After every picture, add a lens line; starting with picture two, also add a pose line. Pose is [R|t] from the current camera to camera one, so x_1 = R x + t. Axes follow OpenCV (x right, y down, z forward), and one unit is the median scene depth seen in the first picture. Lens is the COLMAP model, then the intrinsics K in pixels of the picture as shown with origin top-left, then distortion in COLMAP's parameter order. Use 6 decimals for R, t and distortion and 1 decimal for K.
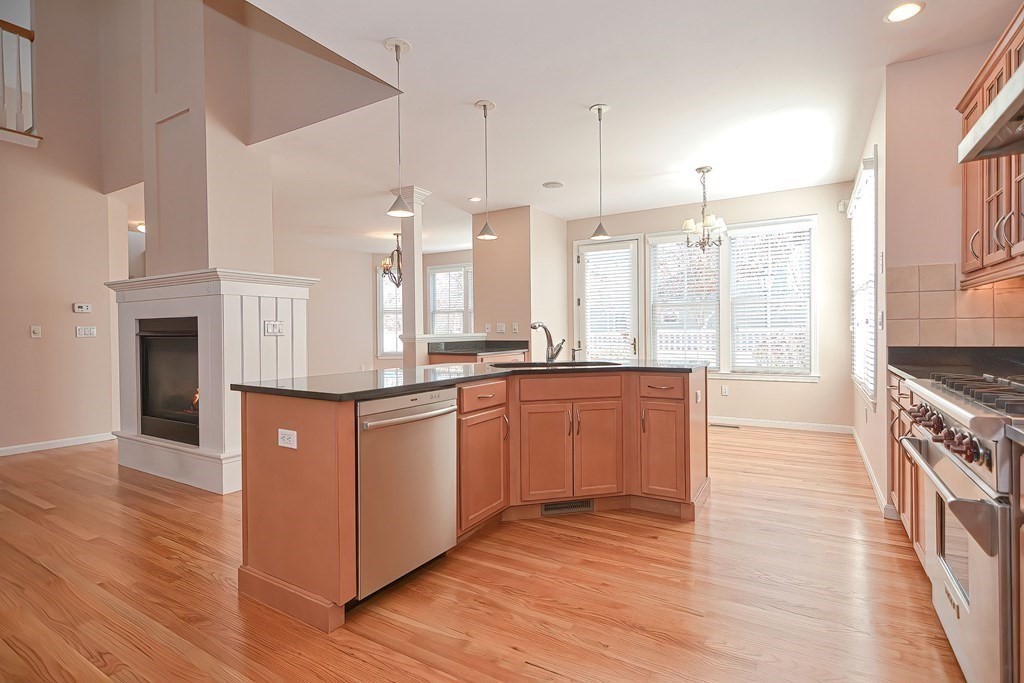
lens RADIAL K [[495.4, 0, 518.3], [0, 495.4, 338.4], [0, 0, 1]] dist [0.016035, -0.007358]
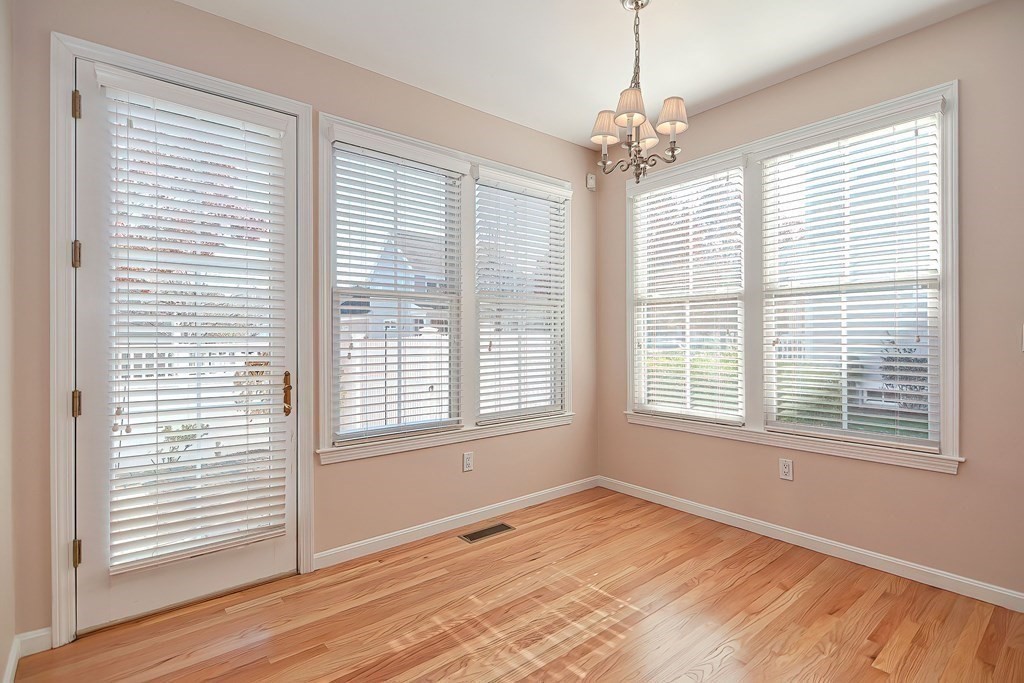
lens RADIAL K [[495.4, 0, 504.2], [0, 495.4, 337.1], [0, 0, 1]] dist [0.016035, -0.007358]
pose [[0.341474, 0.007935, 0.939858, -0.090933], [0.009484, 0.999884, -0.011887, -0.026888], [-0.939843, 0.012973, 0.341360, 0.941270]]
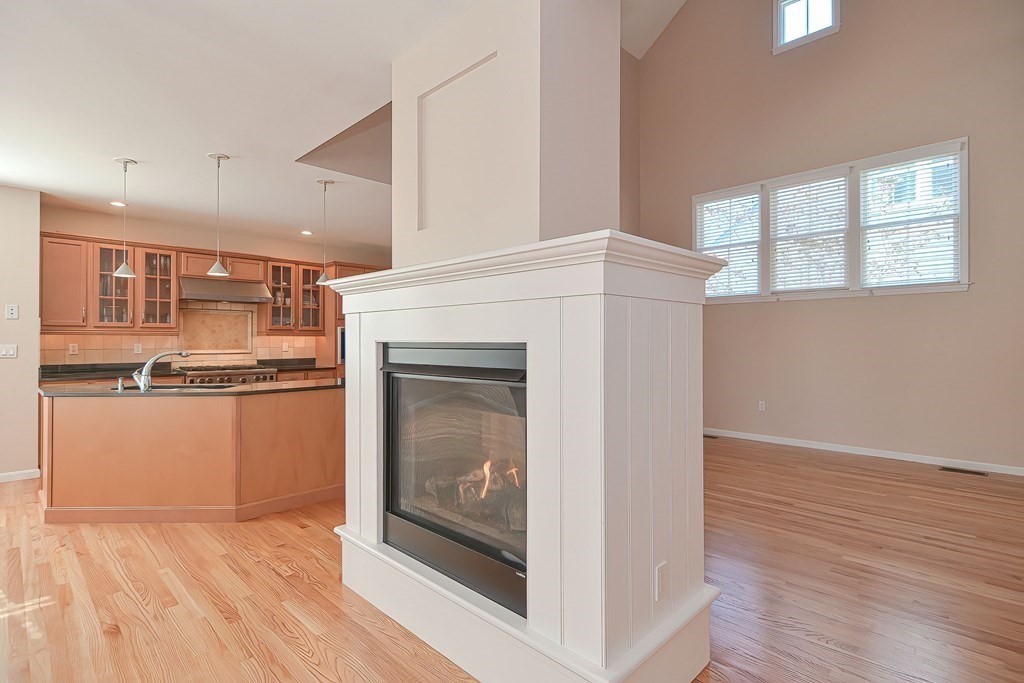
lens RADIAL K [[504.0, 0, 516.3], [0, 504.0, 337.7], [0, 0, 1]] dist [0.002538, -0.001709]
pose [[-0.971707, 0.012374, 0.235867, -0.674217], [0.013819, 0.999894, 0.004478, -0.039559], [-0.235787, 0.007611, -0.971775, 1.332797]]
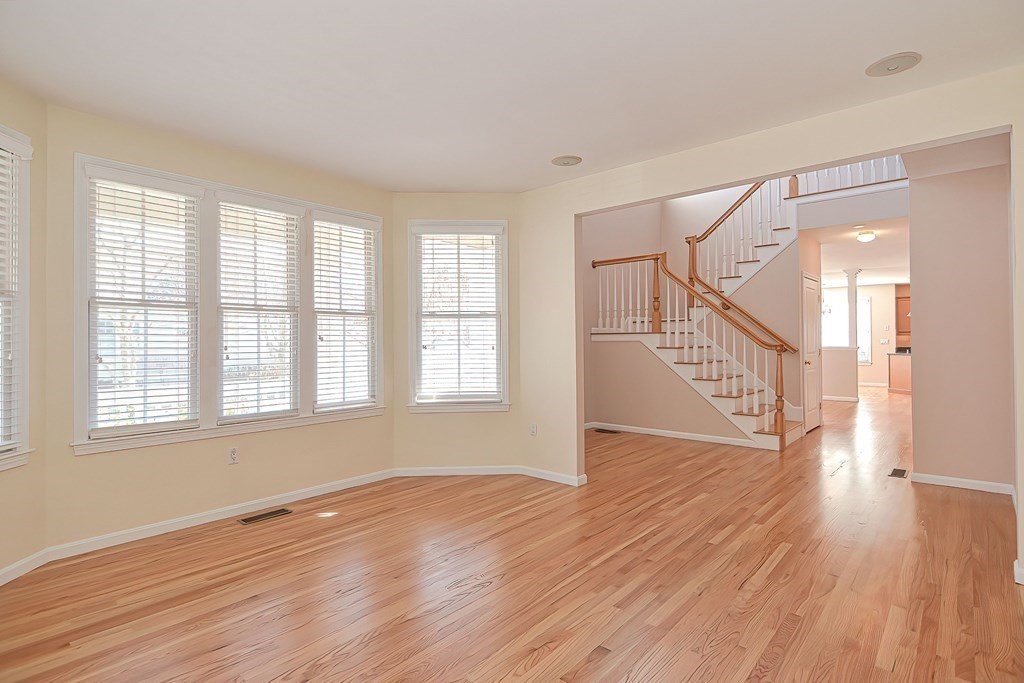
lens RADIAL K [[495.4, 0, 522.1], [0, 495.4, 338.4], [0, 0, 1]] dist [0.016035, -0.007358]
pose [[0.177530, 0.014286, 0.984012, -2.502786], [0.021869, 0.999590, -0.018458, -0.033294], [-0.983872, 0.024796, 0.177145, 2.081765]]
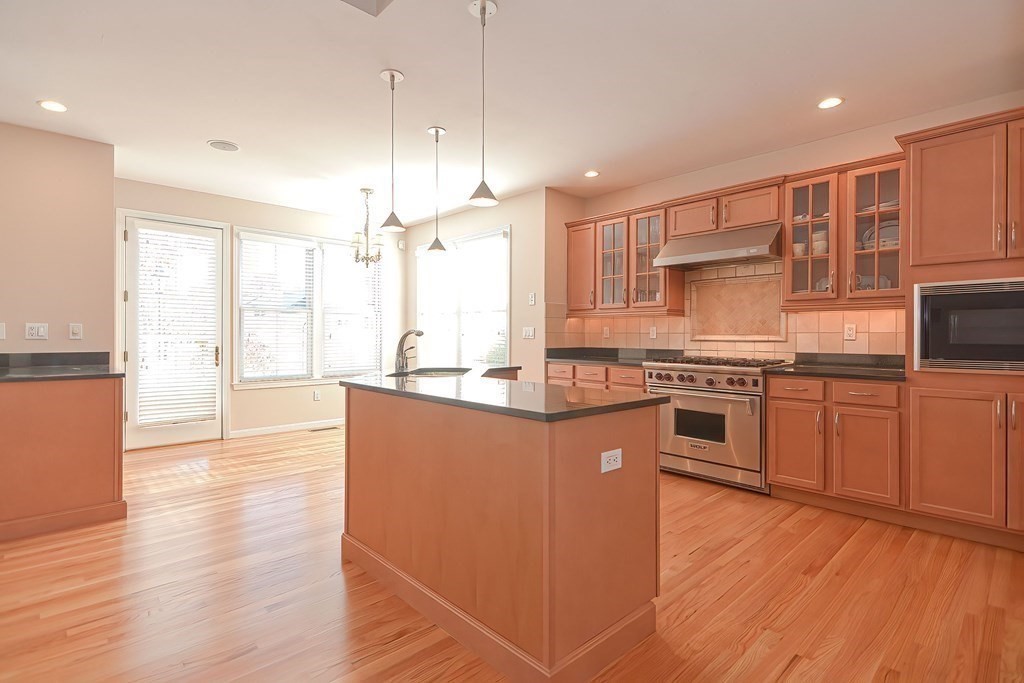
lens RADIAL K [[495.4, 0, 504.7], [0, 495.4, 336.1], [0, 0, 1]] dist [0.016035, -0.007358]
pose [[0.277777, 0.009521, 0.960598, -0.578768], [0.007615, 0.999898, -0.012112, -0.004046], [-0.960615, 0.010679, 0.277676, 0.397611]]
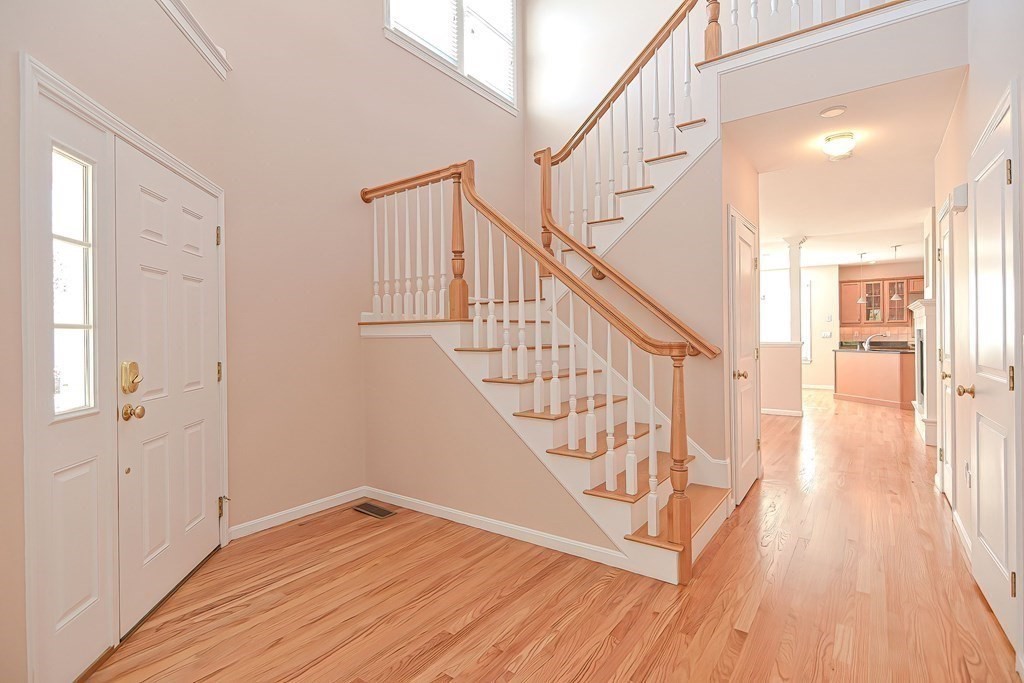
lens RADIAL K [[495.4, 0, 510.6], [0, 495.4, 337.1], [0, 0, 1]] dist [0.016035, -0.007358]
pose [[0.085838, 0.005256, 0.996295, -1.843877], [0.027355, 0.999597, -0.007630, -0.034760], [-0.995934, 0.027909, 0.085659, 1.847119]]
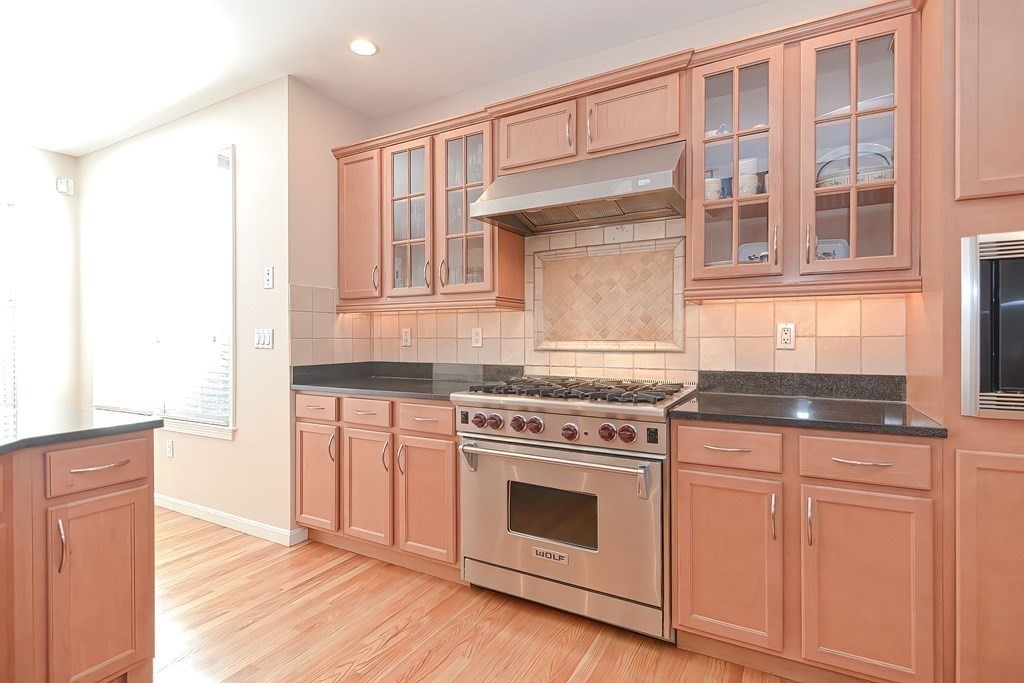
lens RADIAL K [[495.4, 0, 515.6], [0, 495.4, 339.5], [0, 0, 1]] dist [0.016035, -0.007358]
pose [[-0.037078, 0.005883, 0.999295, -0.144308], [0.017675, 0.999830, -0.005230, -0.013907], [-0.999156, 0.017469, -0.037176, 0.363296]]
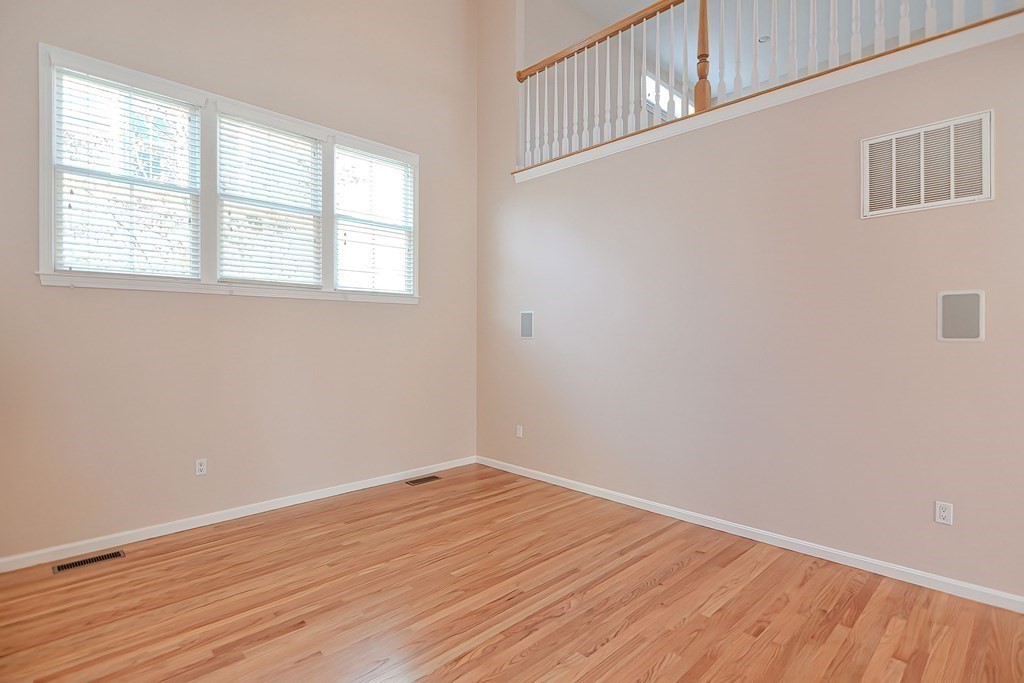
lens RADIAL K [[504.0, 0, 507.9], [0, 504.0, 338.3], [0, 0, 1]] dist [0.002538, -0.001709]
pose [[-0.248241, 0.011898, -0.968625, -0.351733], [-0.012096, 0.999809, 0.015381, -0.064294], [0.968623, 0.015534, -0.248050, 0.589626]]
